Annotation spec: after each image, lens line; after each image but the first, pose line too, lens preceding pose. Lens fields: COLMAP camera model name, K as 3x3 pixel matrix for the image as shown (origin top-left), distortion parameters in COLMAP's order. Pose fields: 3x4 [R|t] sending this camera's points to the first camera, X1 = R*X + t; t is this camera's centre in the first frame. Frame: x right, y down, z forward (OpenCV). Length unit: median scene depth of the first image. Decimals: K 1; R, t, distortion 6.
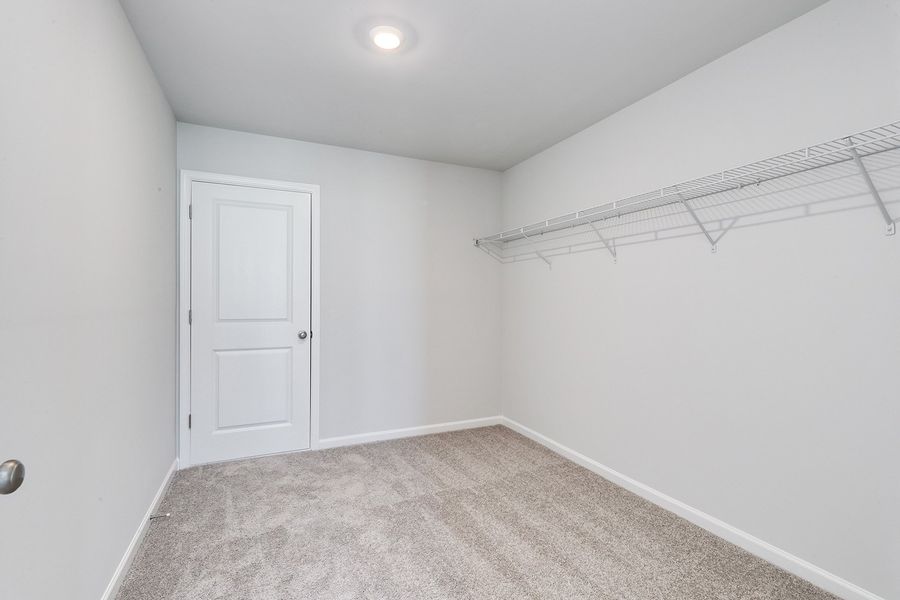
lens RADIAL K [[404.1, 0, 450.0], [0, 404.1, 301.5], [0, 0, 1]] dist [0.002832, 0.000403]
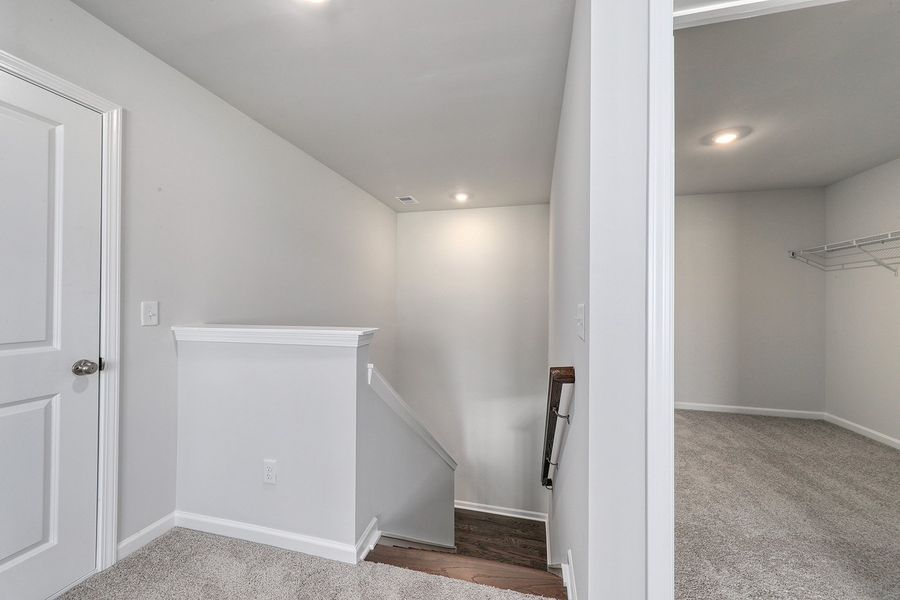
lens RADIAL K [[338.6, 0, 451.5], [0, 338.6, 301.6], [0, 0, 1]] dist [-0.000477, -0.000164]
pose [[0.774051, -0.002791, -0.633117, -0.097943], [-0.003297, 0.999959, -0.008438, -0.002768], [0.633115, 0.008619, 0.774010, -0.451655]]
